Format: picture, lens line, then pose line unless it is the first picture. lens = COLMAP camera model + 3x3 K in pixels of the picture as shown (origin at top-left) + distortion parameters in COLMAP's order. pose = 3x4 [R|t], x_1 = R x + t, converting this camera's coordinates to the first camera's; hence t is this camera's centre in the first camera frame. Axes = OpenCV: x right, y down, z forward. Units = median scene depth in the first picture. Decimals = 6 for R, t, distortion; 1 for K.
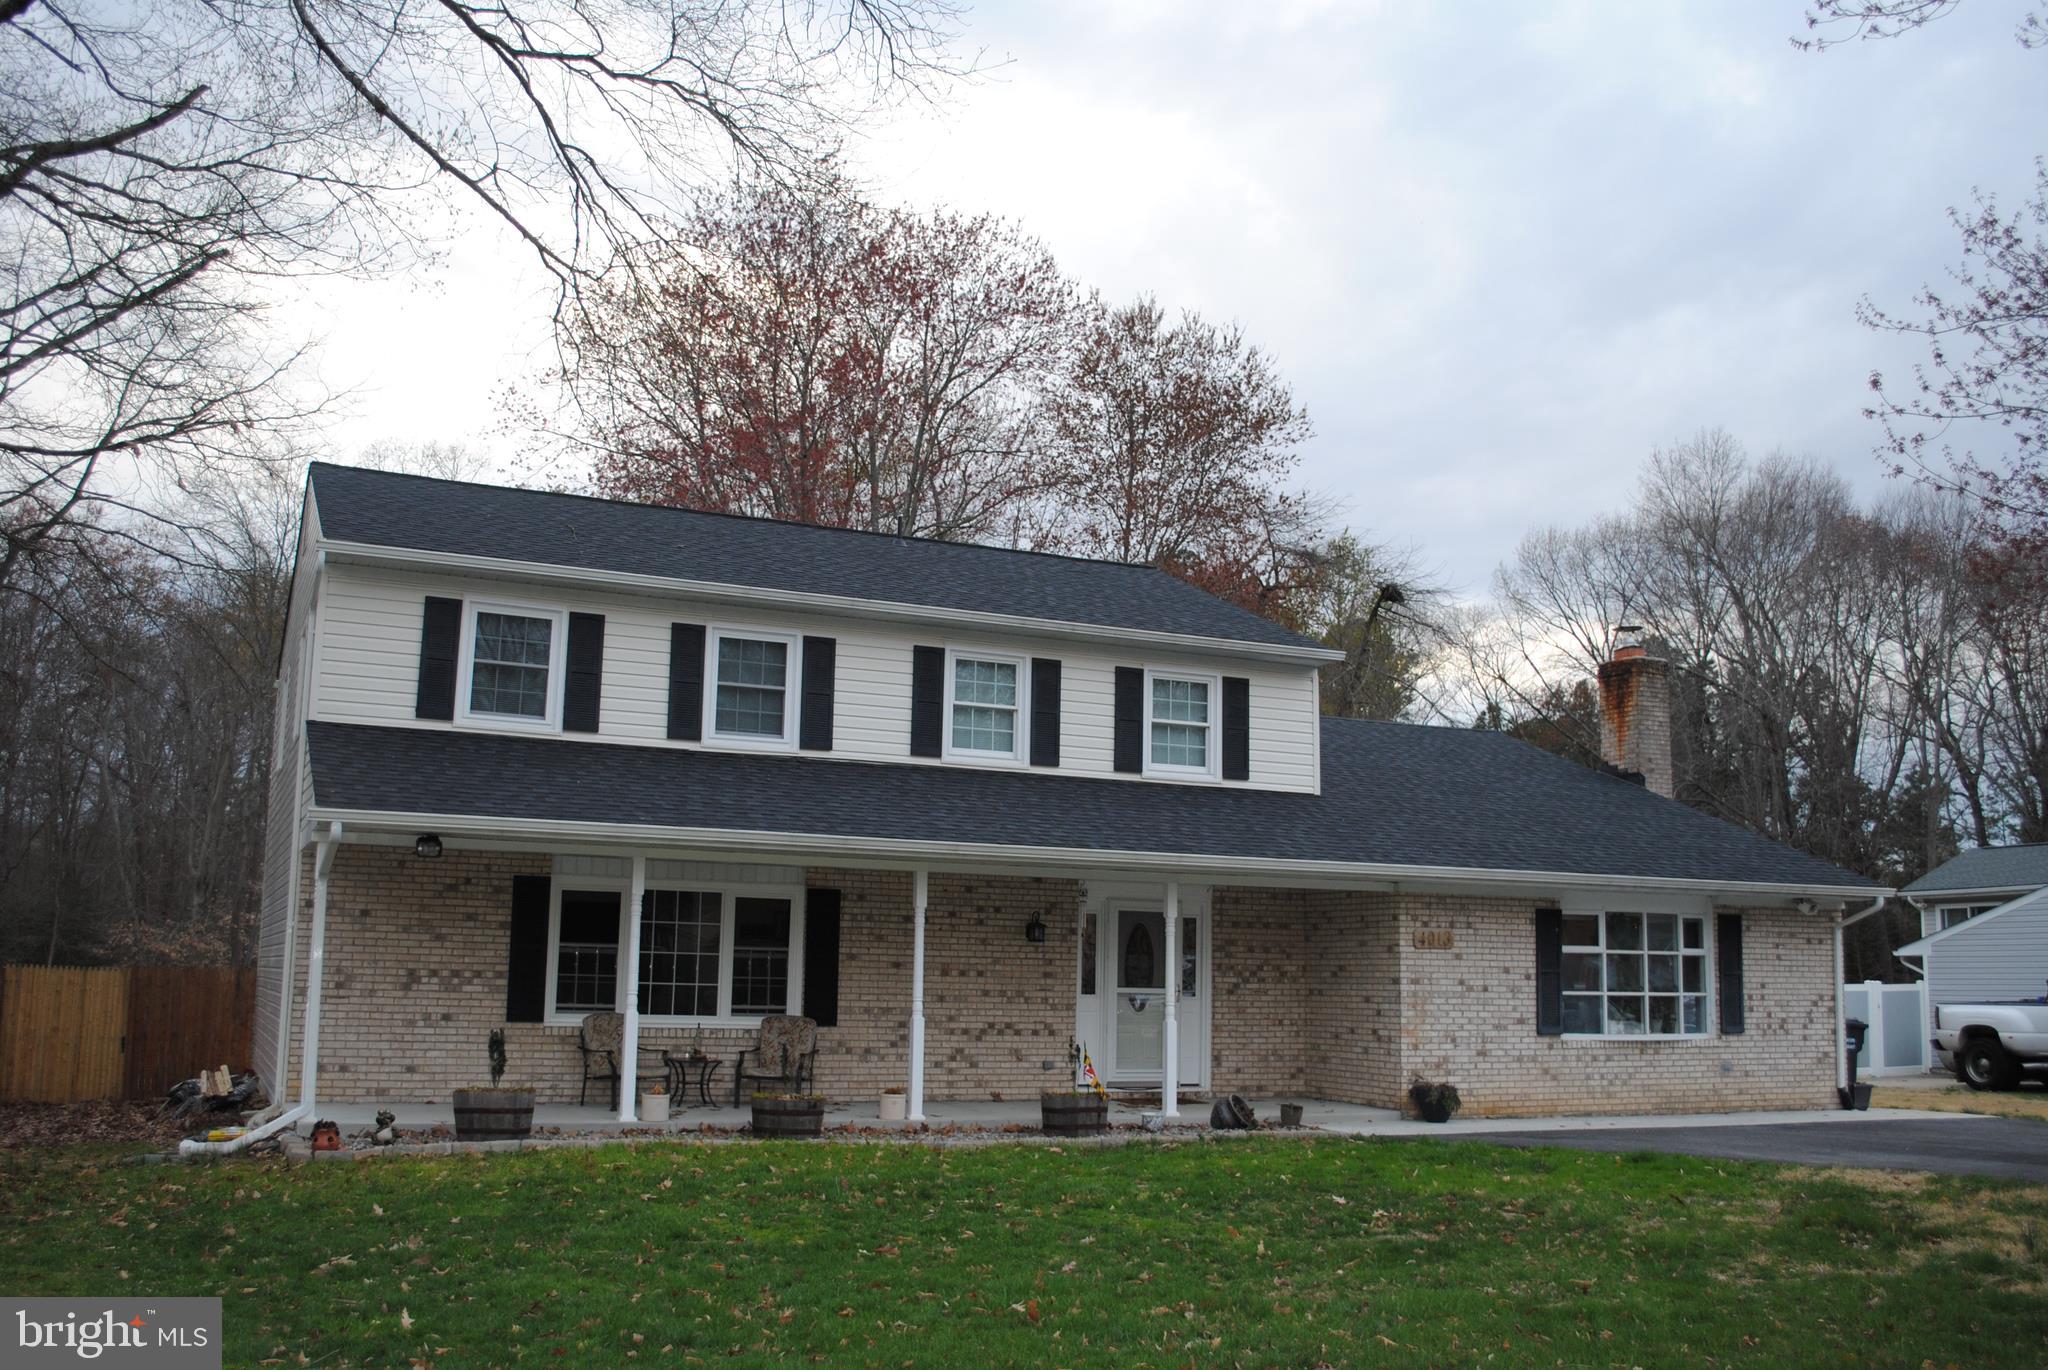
lens RADIAL K [[1854.5, 0, 1024.0], [0, 1854.5, 685.0], [0, 0, 1]] dist [-0.070054, -0.005076]
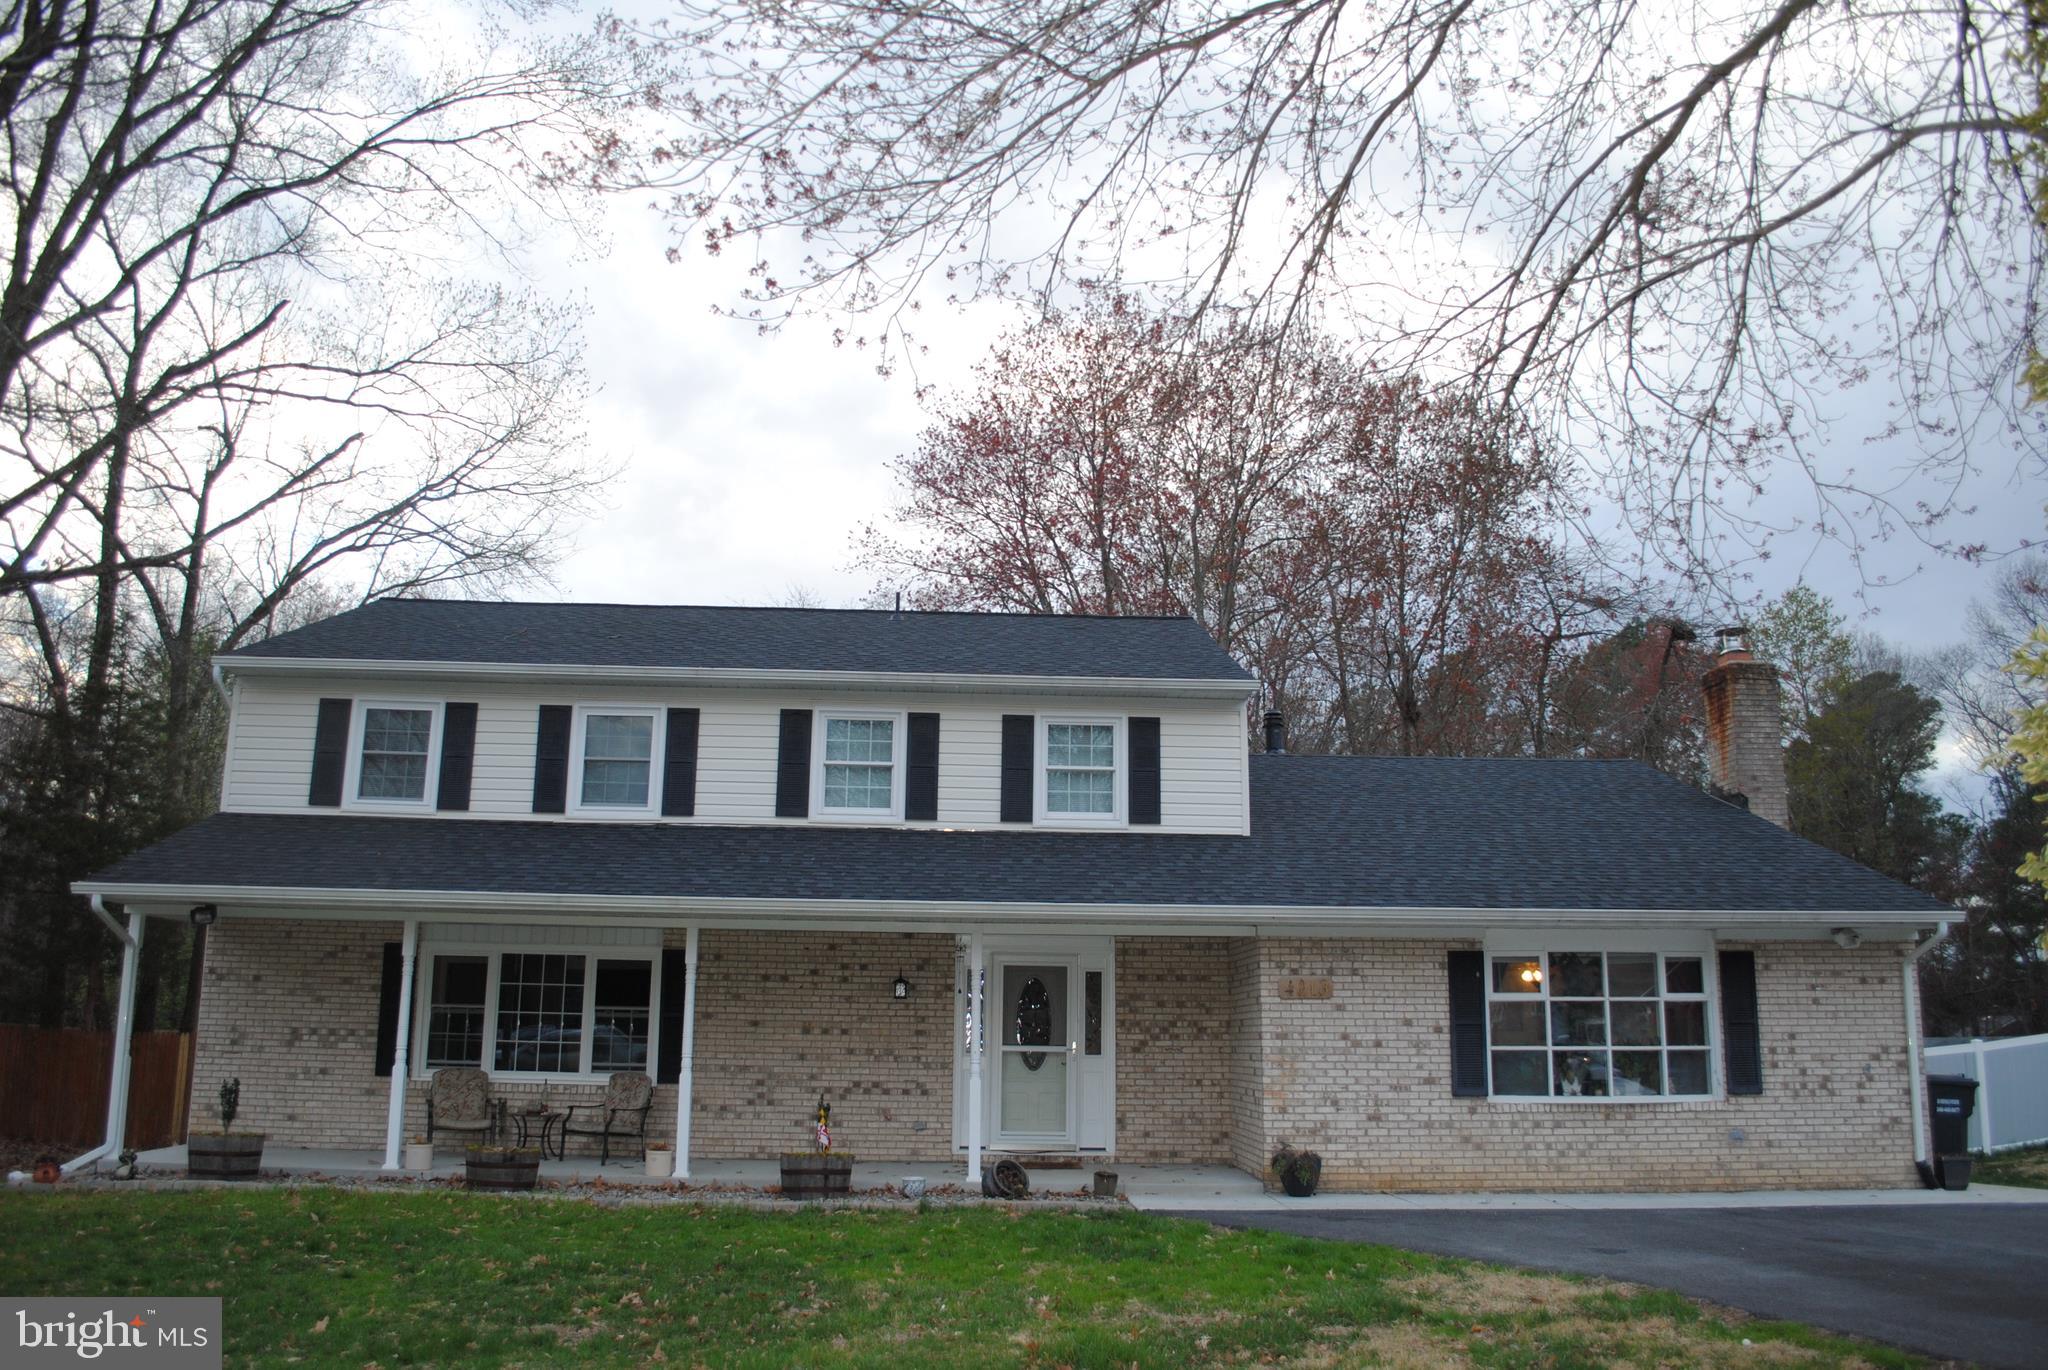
lens RADIAL K [[1626.4, 0, 1024.0], [0, 1626.4, 685.0], [0, 0, 1]] dist [-0.082191, 0.008613]
pose [[0.925706, -0.089076, -0.367605, 0.400171], [0.065134, 0.994897, -0.077055, 0.043633], [0.372593, 0.047387, 0.926784, 0.219728]]
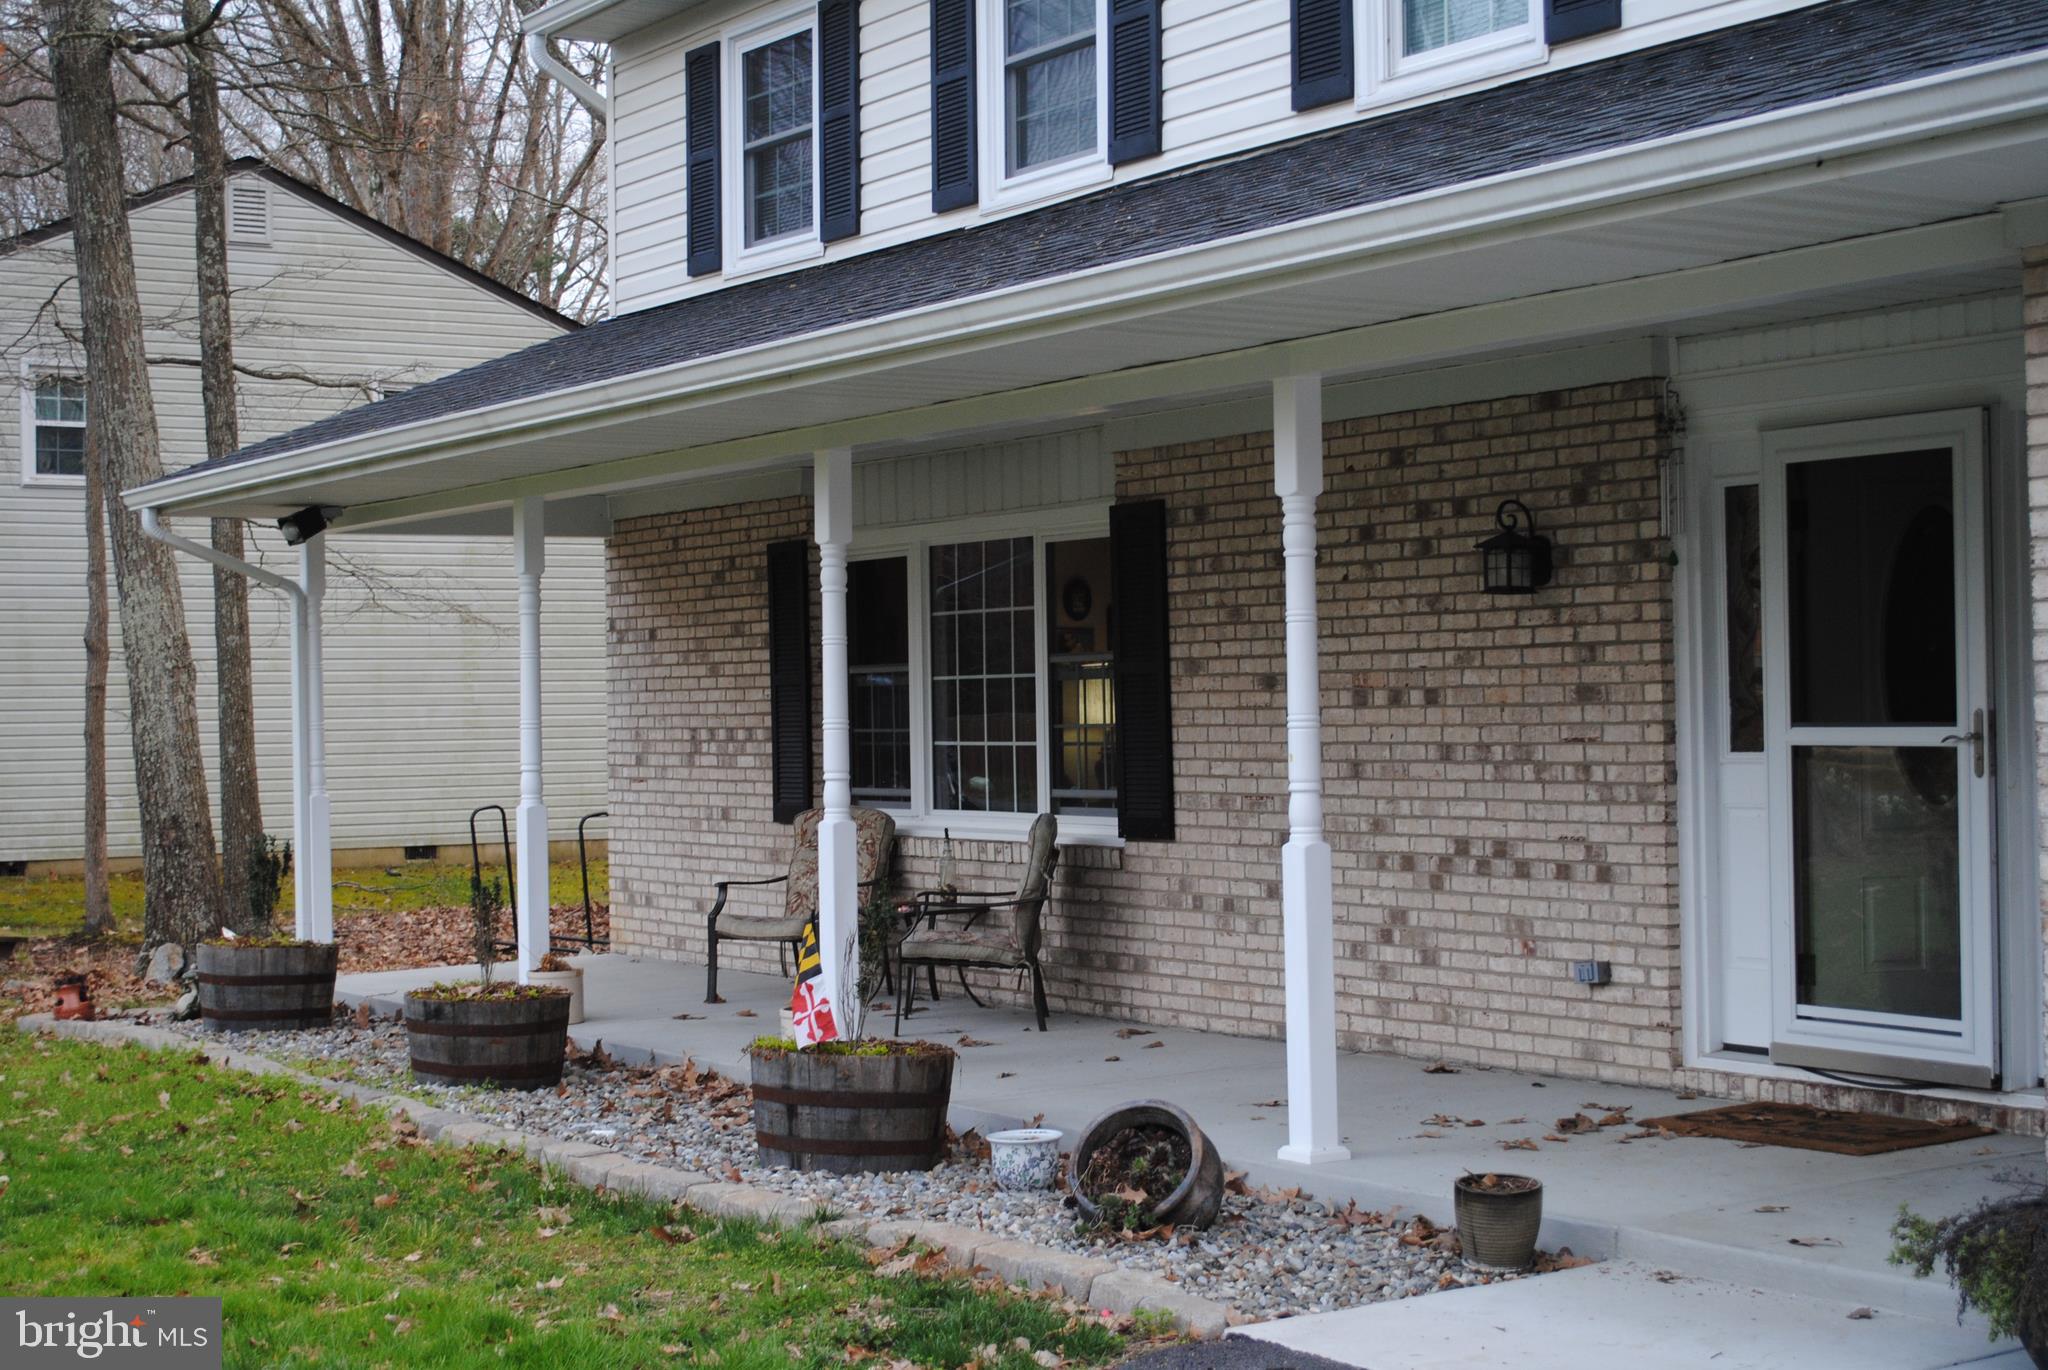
lens RADIAL K [[3056.3, 0, 1024.0], [0, 3056.3, 685.0], [0, 0, 1]] dist [-0.008703, 0.018267]
pose [[0.152963, -0.032206, -0.987707, 0.522994], [0.171908, 0.985098, -0.005498, 0.143187], [0.973165, -0.168954, 0.156220, 0.834104]]
